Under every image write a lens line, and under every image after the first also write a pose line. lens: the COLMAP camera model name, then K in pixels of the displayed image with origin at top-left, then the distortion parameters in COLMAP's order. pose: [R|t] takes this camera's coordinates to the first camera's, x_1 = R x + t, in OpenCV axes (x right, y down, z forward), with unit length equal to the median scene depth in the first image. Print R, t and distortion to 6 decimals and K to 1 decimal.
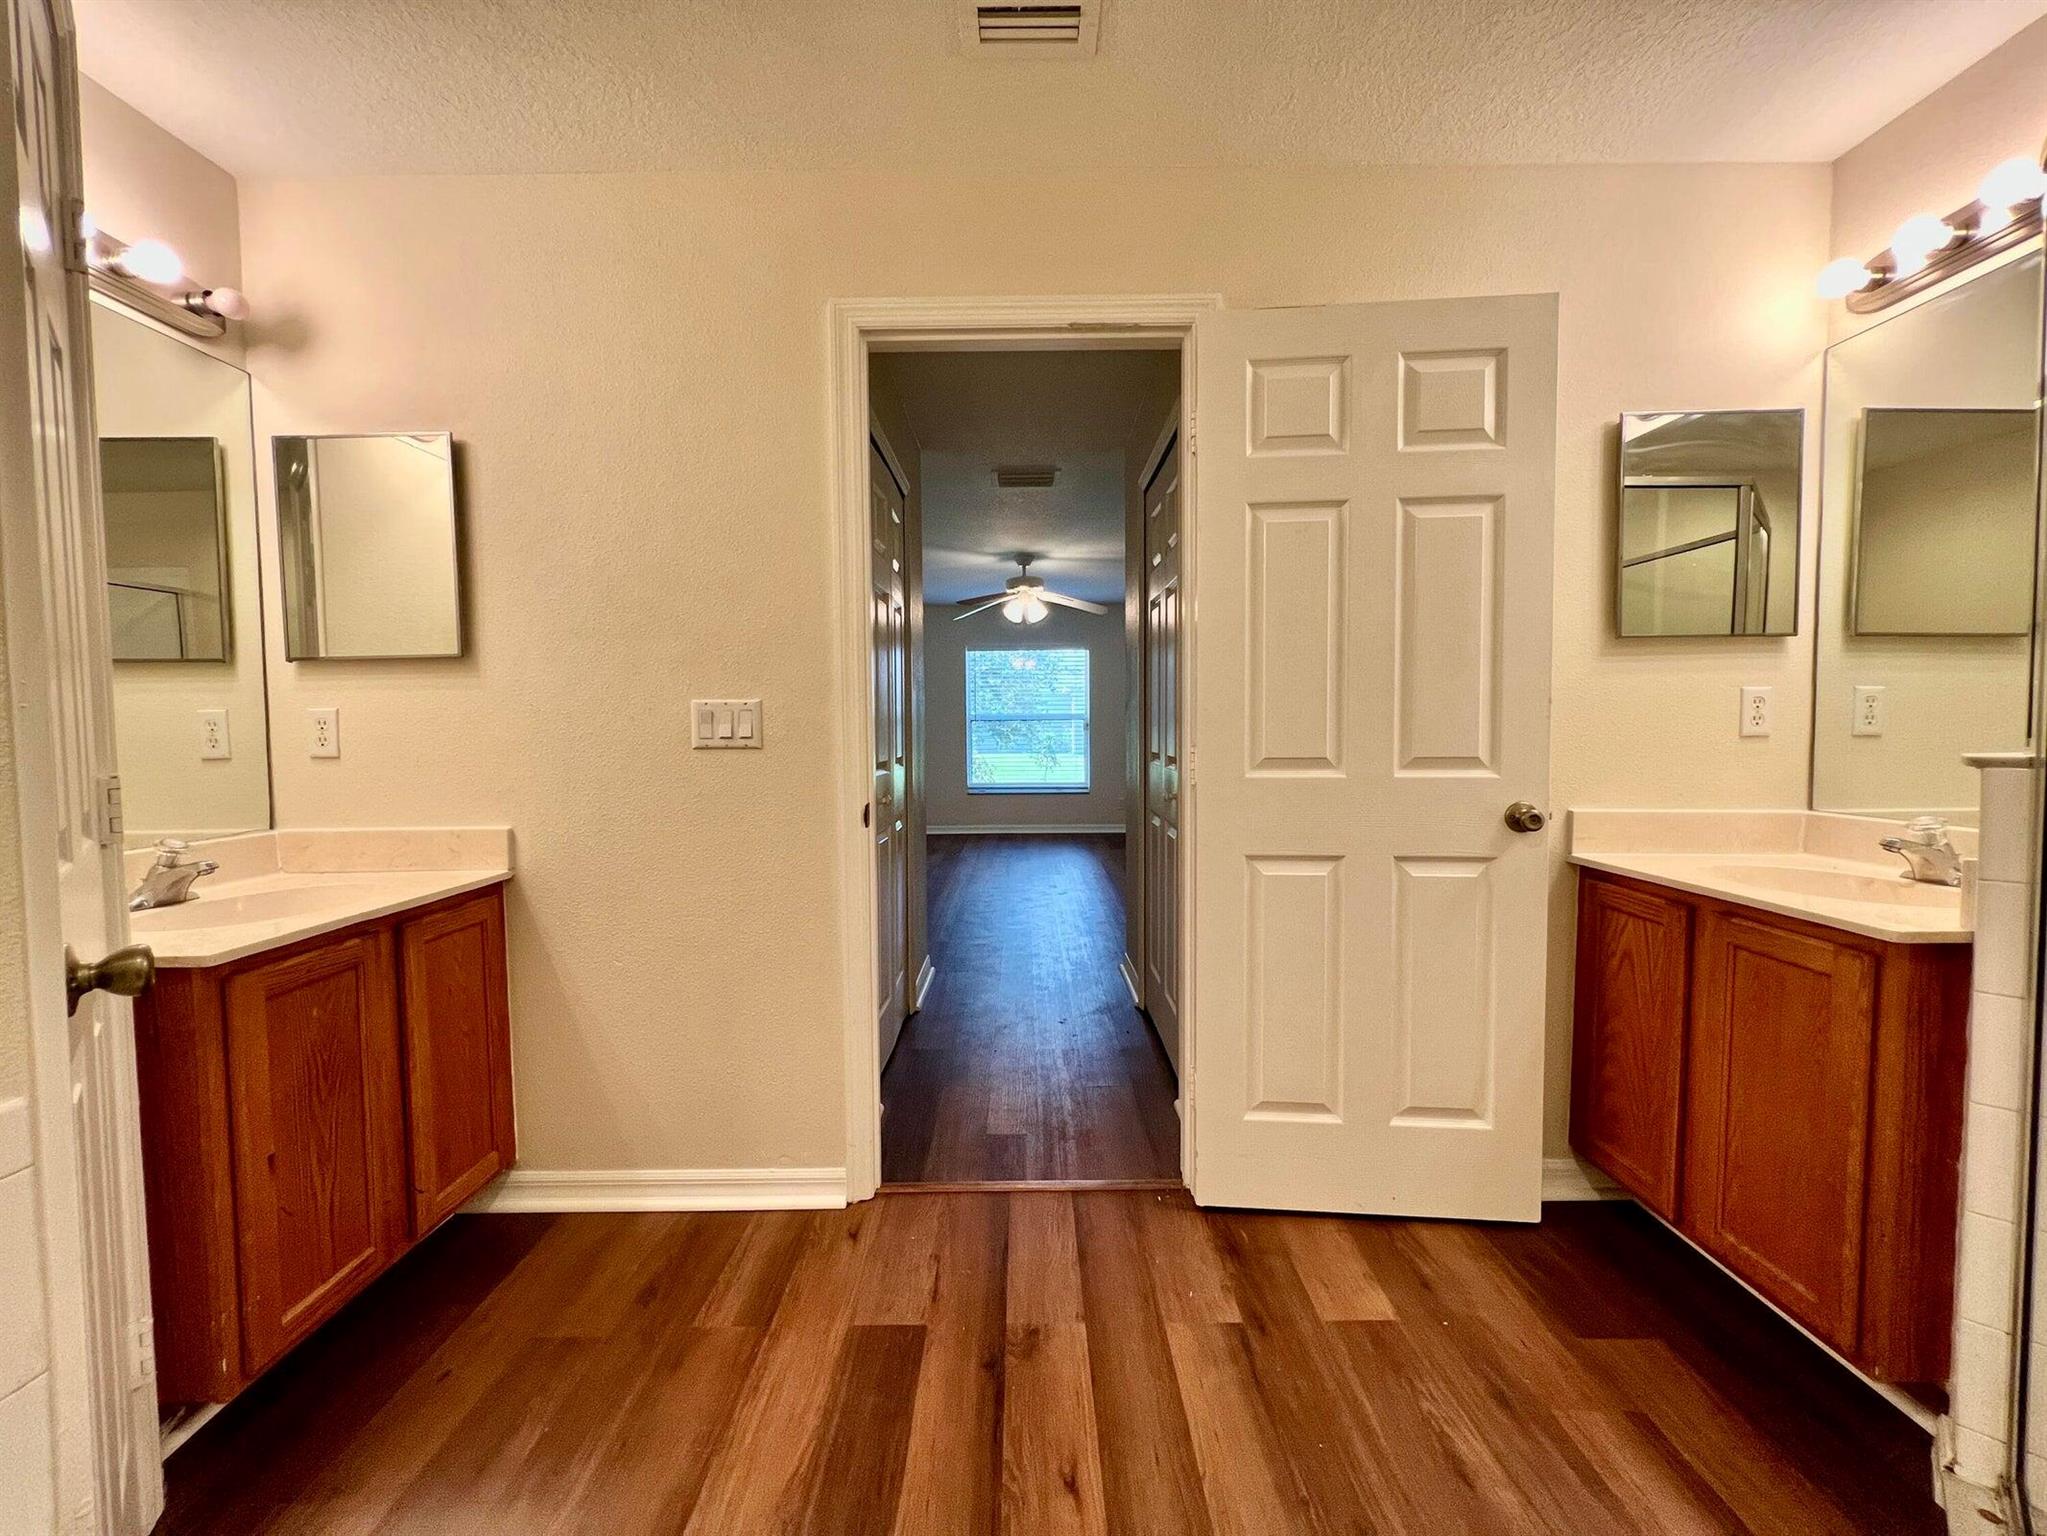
lens RADIAL K [[822.3, 0, 1019.7], [0, 822.3, 768.5], [0, 0, 1]] dist [-0.001334, 0.001093]
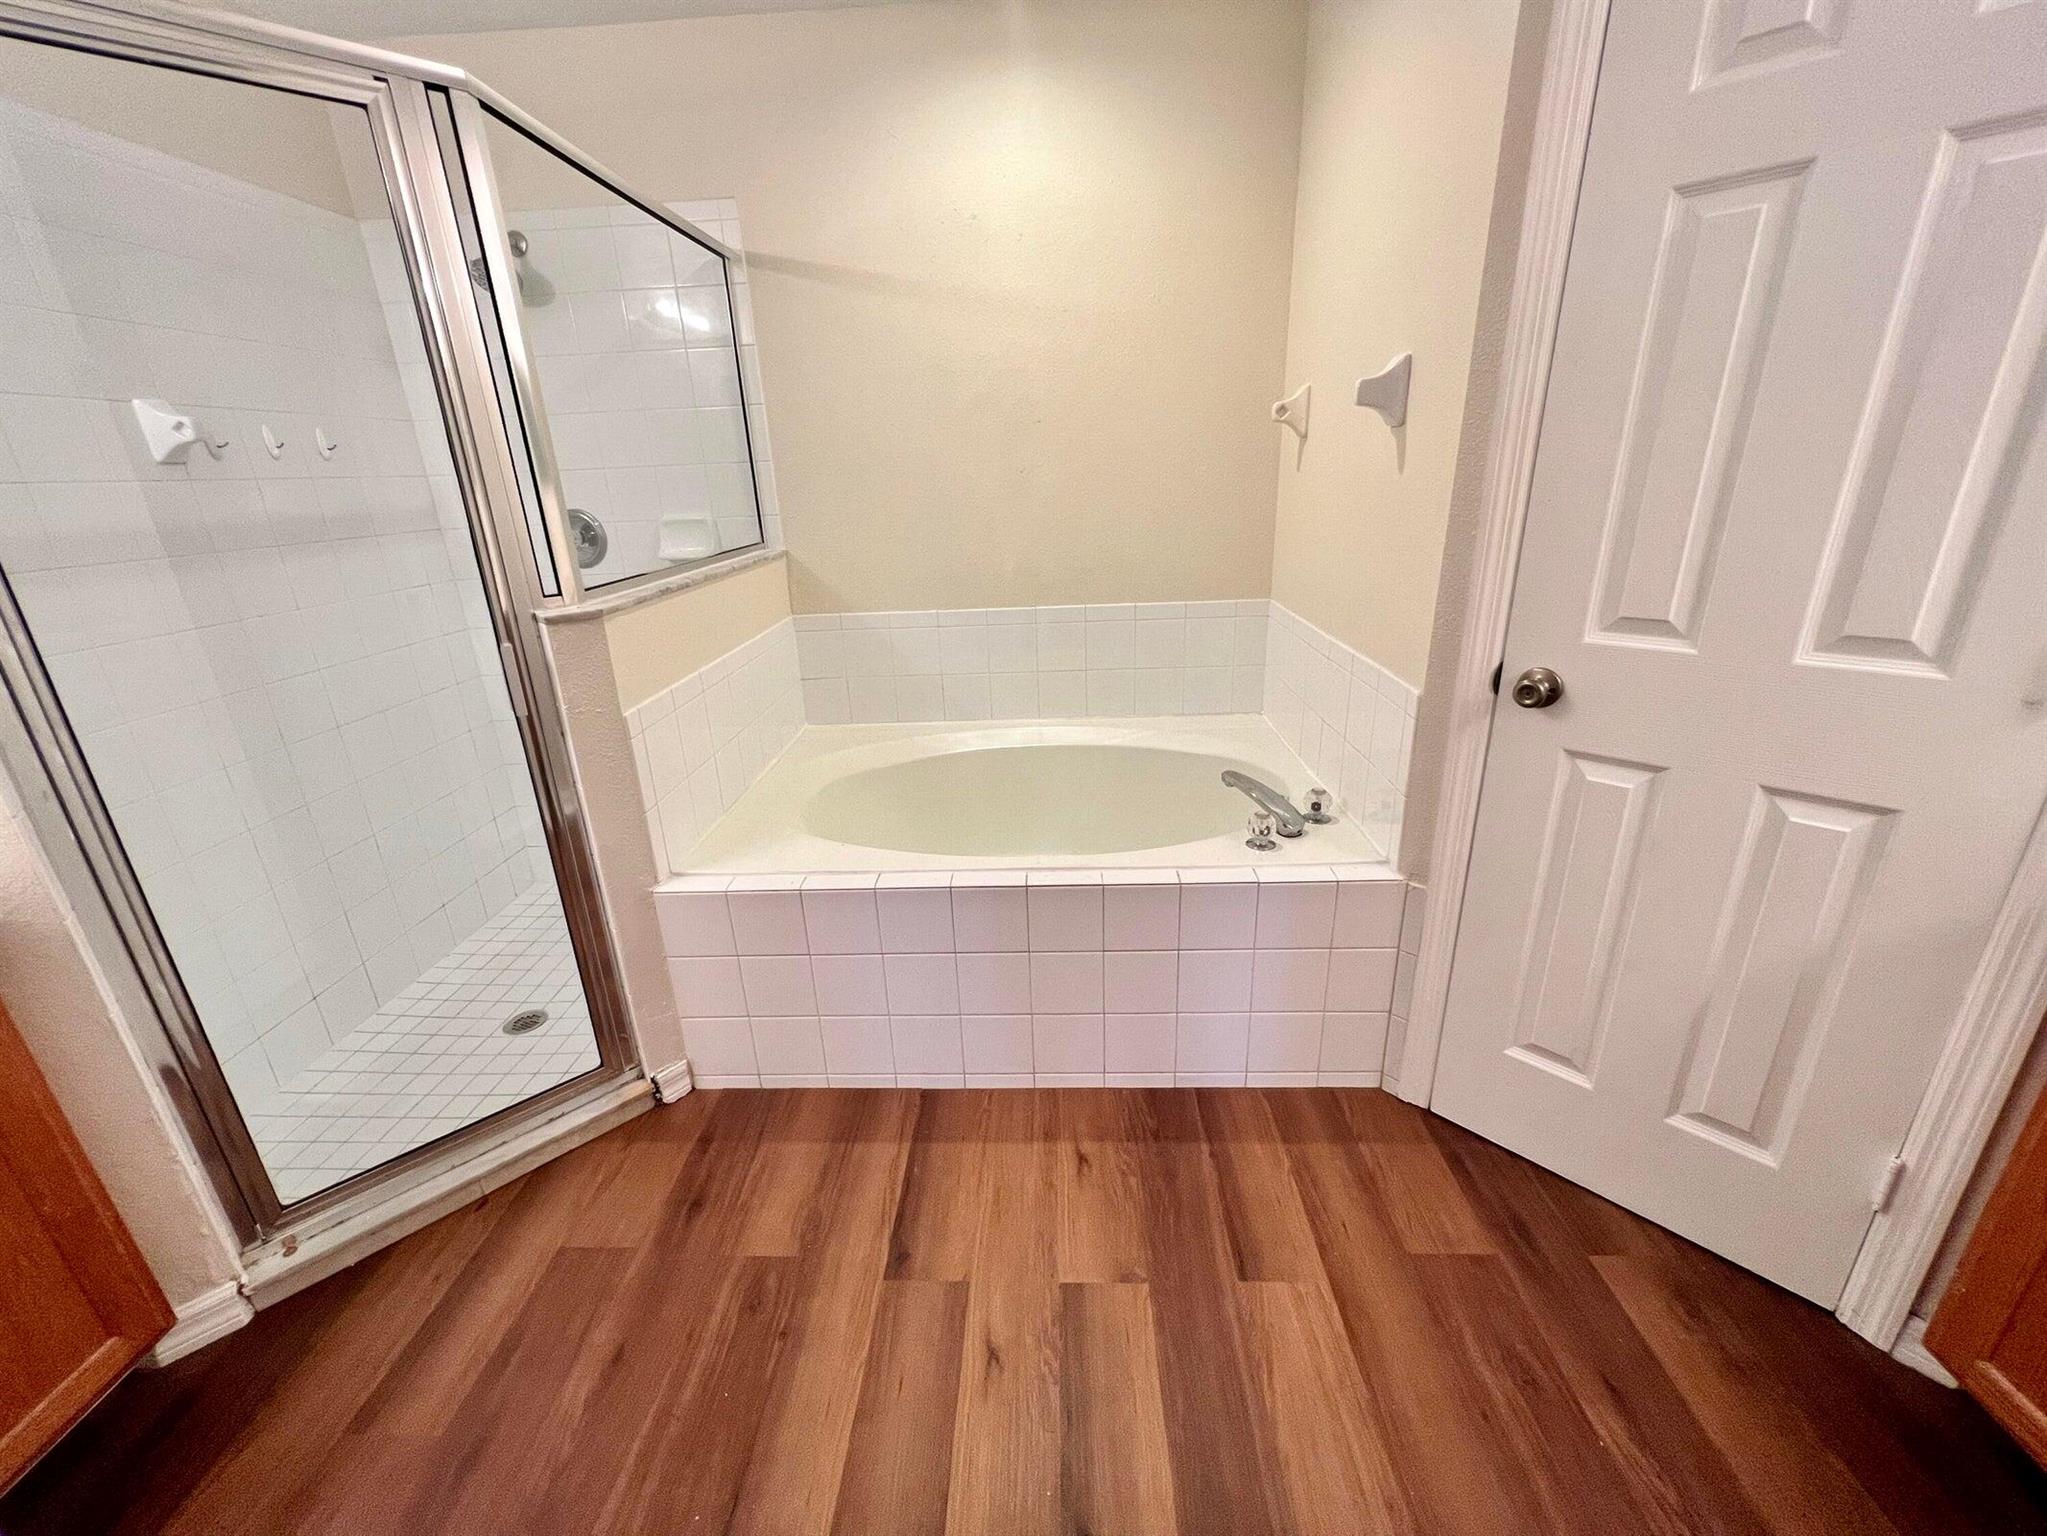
lens RADIAL K [[822.3, 0, 1017.9], [0, 822.3, 765.6], [0, 0, 1]] dist [-0.001334, 0.001093]
pose [[-0.998412, 0.034950, 0.044170, -0.039714], [0.049238, 0.922389, 0.383111, -0.201114], [-0.027353, 0.384677, -0.922646, 1.606095]]
